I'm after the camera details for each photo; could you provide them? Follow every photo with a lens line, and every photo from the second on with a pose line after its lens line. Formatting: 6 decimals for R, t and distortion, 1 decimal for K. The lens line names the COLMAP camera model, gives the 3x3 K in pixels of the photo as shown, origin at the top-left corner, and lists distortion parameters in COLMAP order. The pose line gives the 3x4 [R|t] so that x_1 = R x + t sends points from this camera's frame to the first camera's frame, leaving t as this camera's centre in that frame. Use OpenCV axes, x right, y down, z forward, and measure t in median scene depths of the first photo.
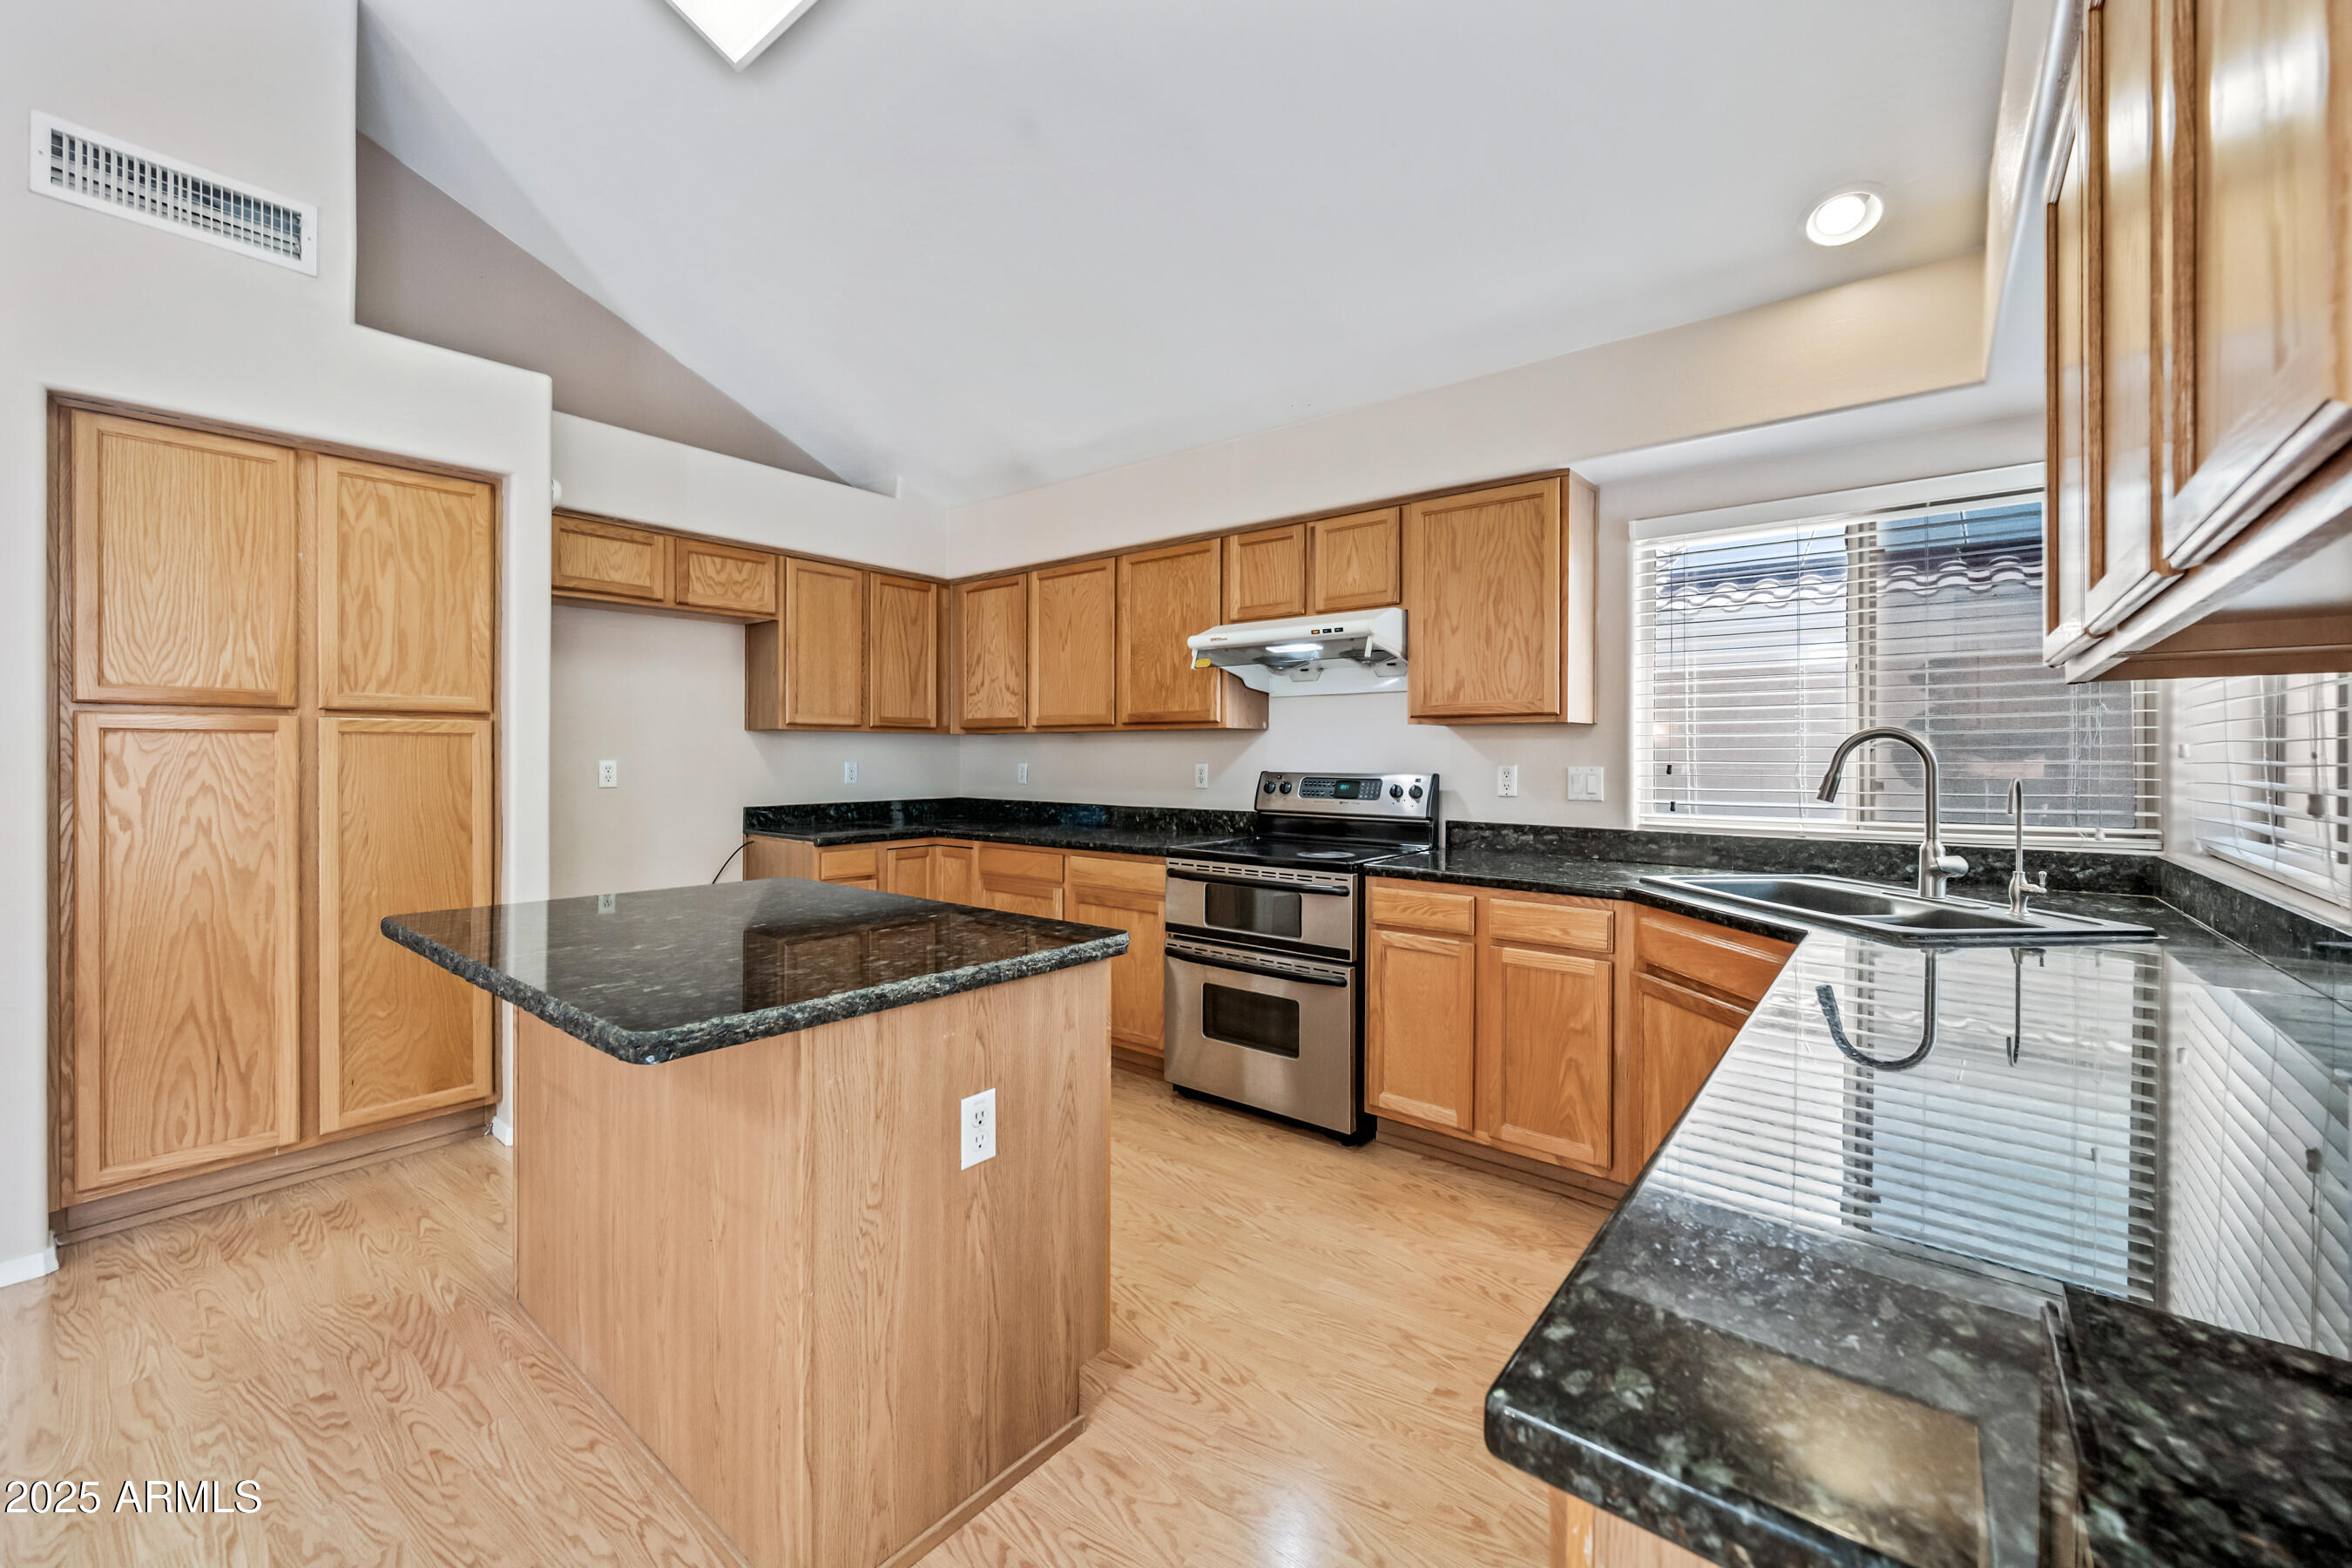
lens RADIAL K [[929.4, 0, 1163.8], [0, 929.4, 749.0], [0, 0, 1]] dist [-0.005999, 0.001146]
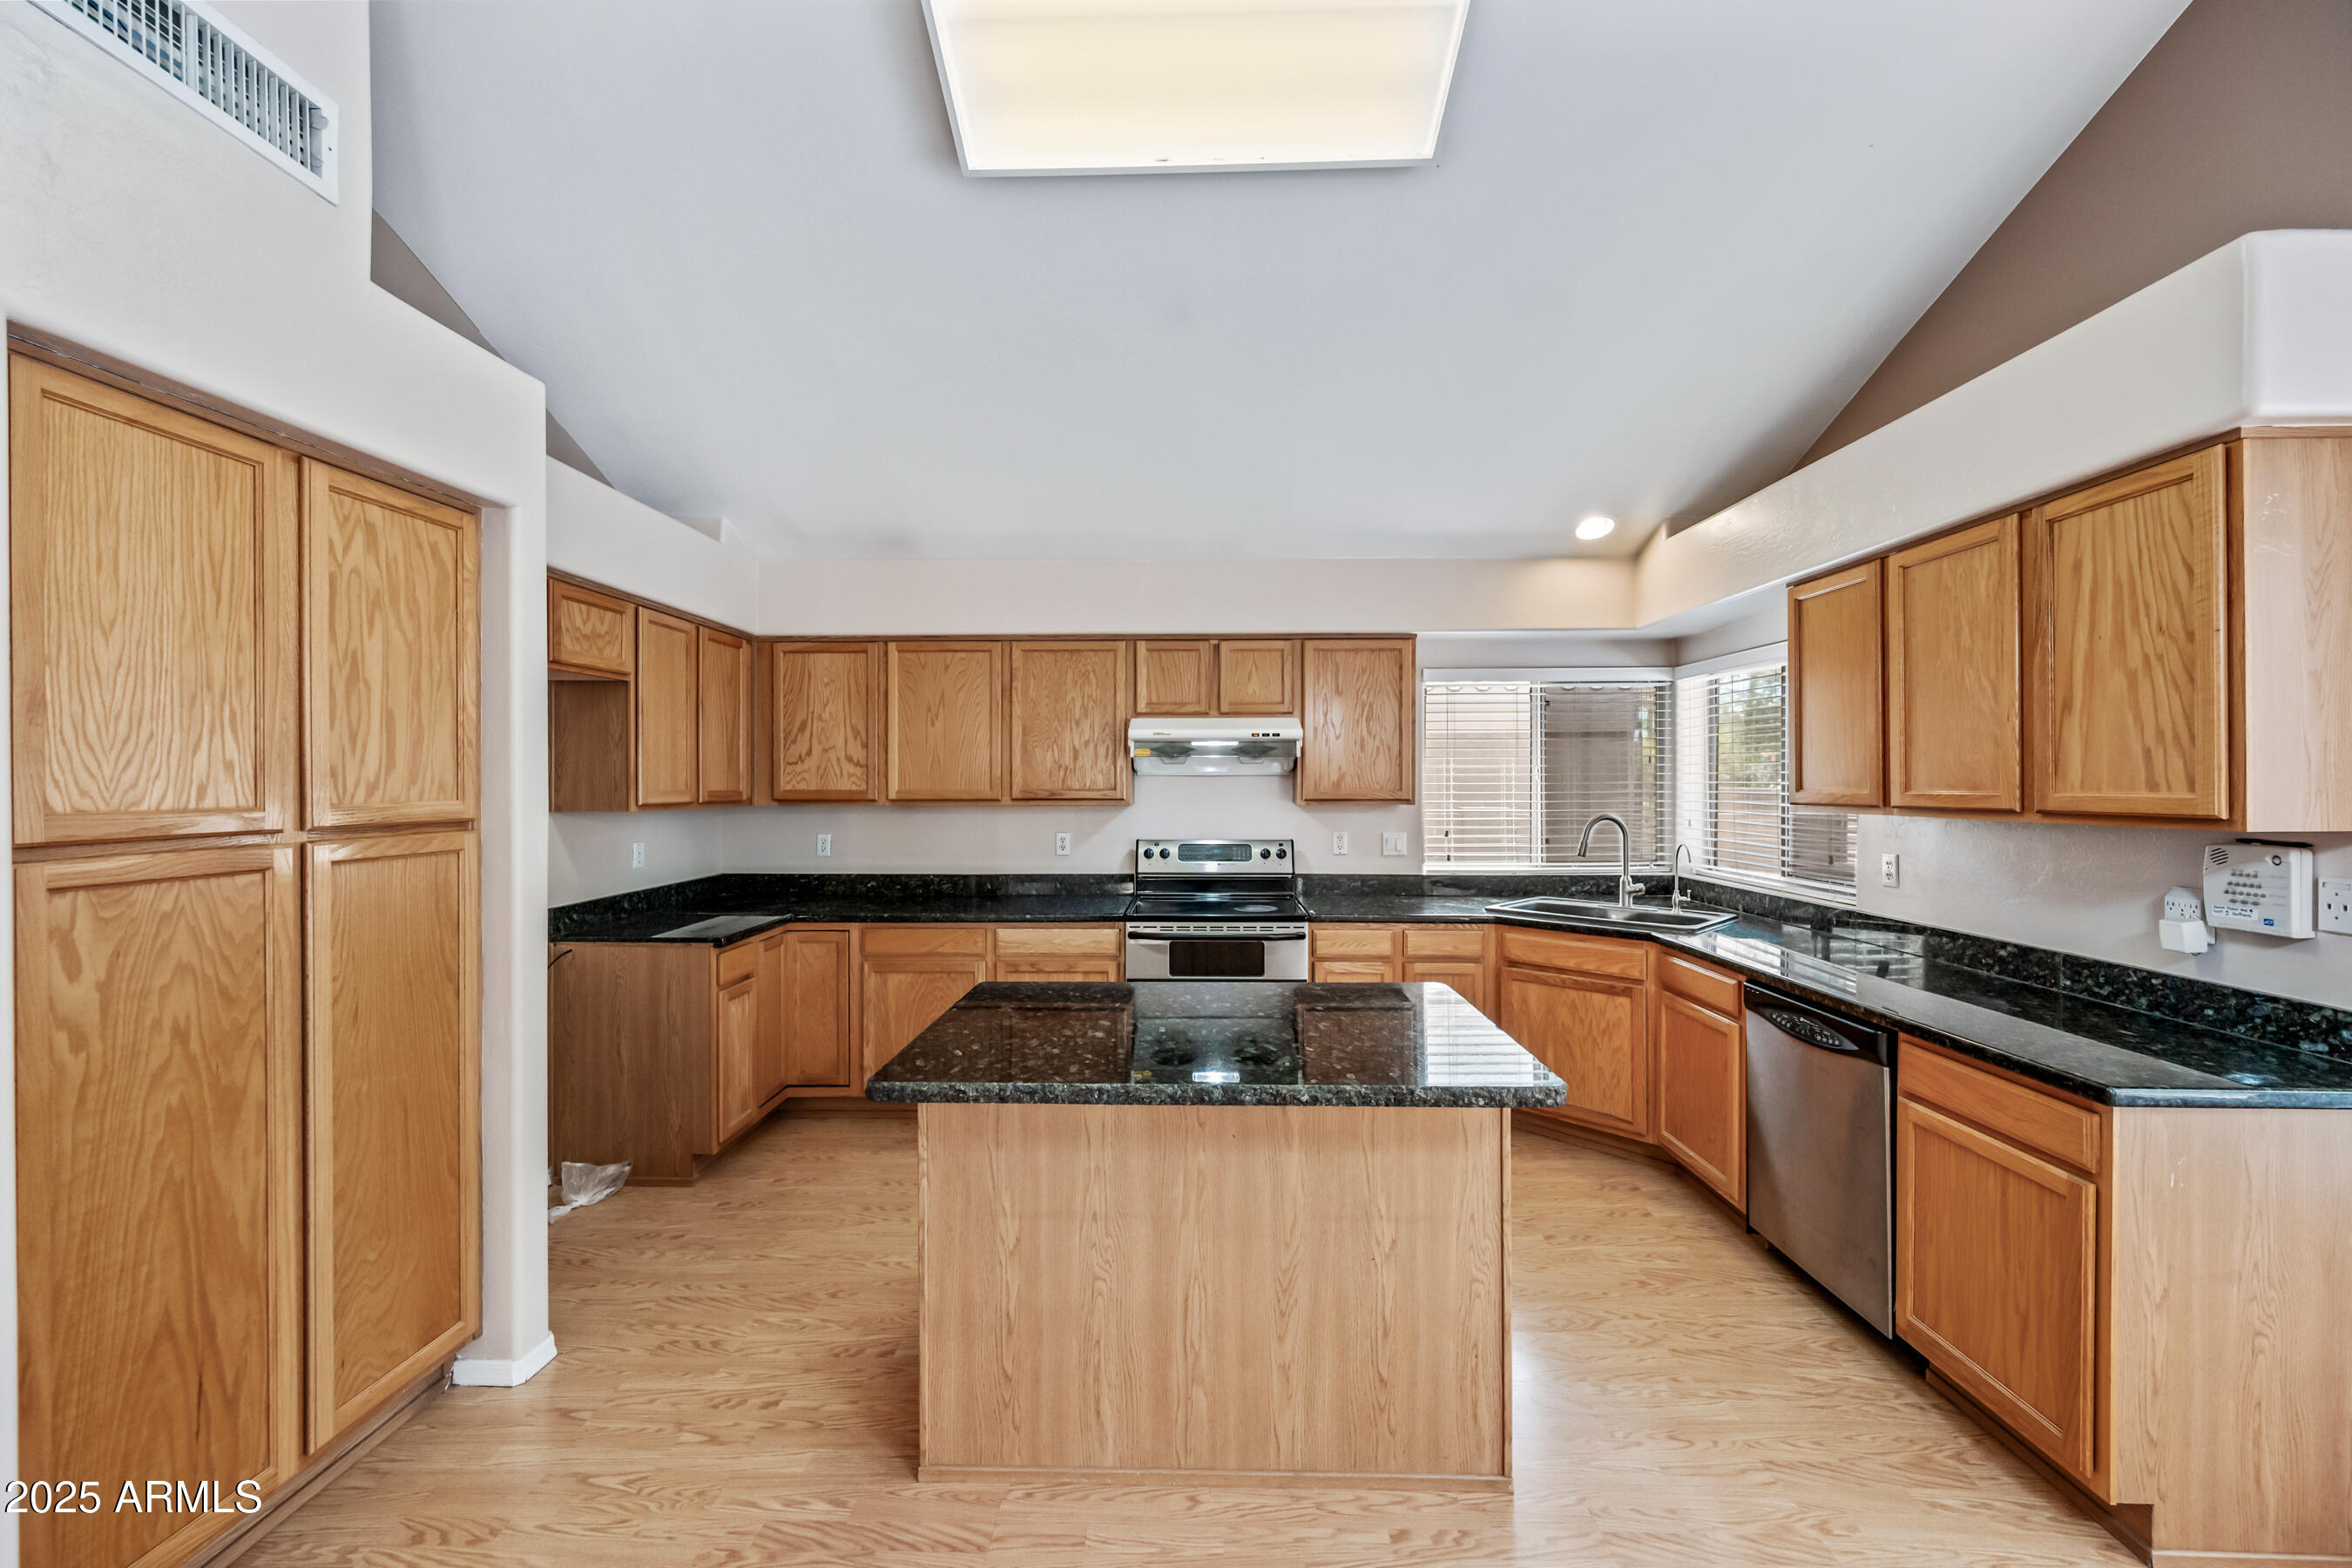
lens RADIAL K [[929.4, 0, 1162.7], [0, 929.4, 775.6], [0, 0, 1]] dist [-0.005999, 0.001146]
pose [[0.792863, -0.002167, 0.609396, -0.777135], [0.000424, 0.999995, 0.003004, -0.080626], [-0.609400, -0.002124, 0.792860, 0.072215]]
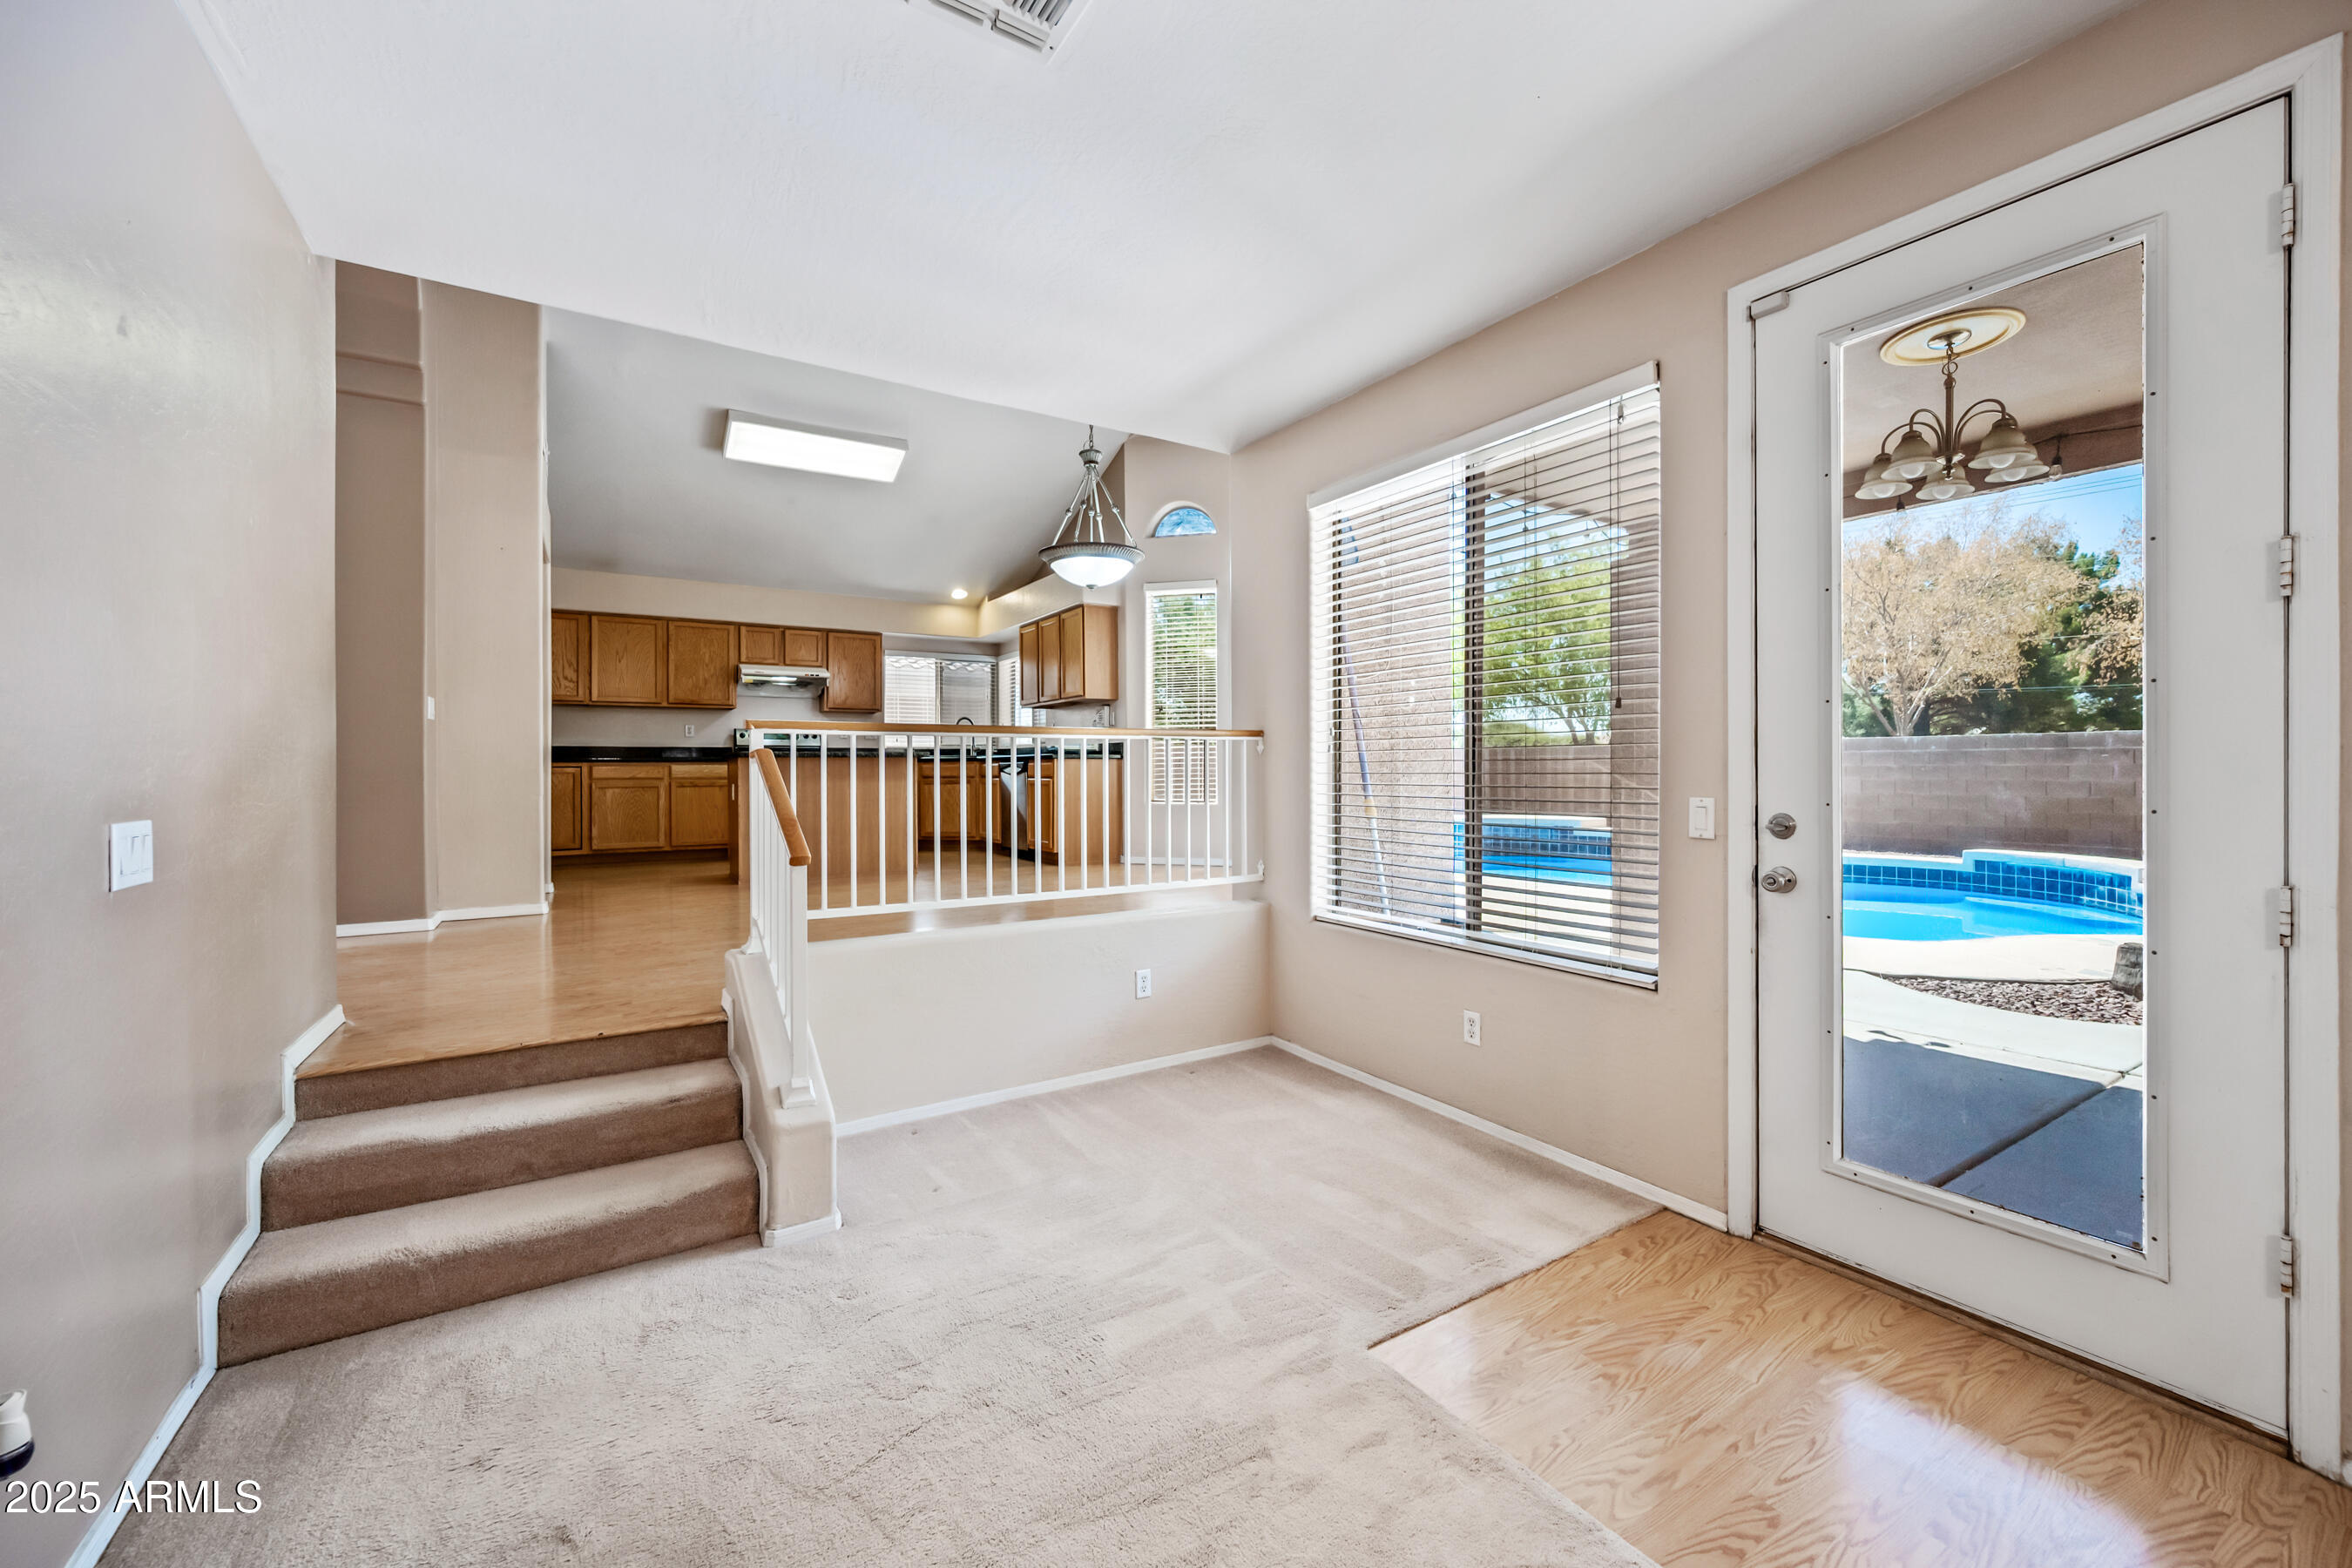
lens RADIAL K [[929.4, 0, 1186.5], [0, 929.4, 766.3], [0, 0, 1]] dist [-0.005999, 0.001146]
pose [[0.307309, -0.004986, 0.951597, -2.269128], [0.002059, 0.999987, 0.004575, 0.143416], [-0.951608, 0.000554, 0.307315, -0.972776]]
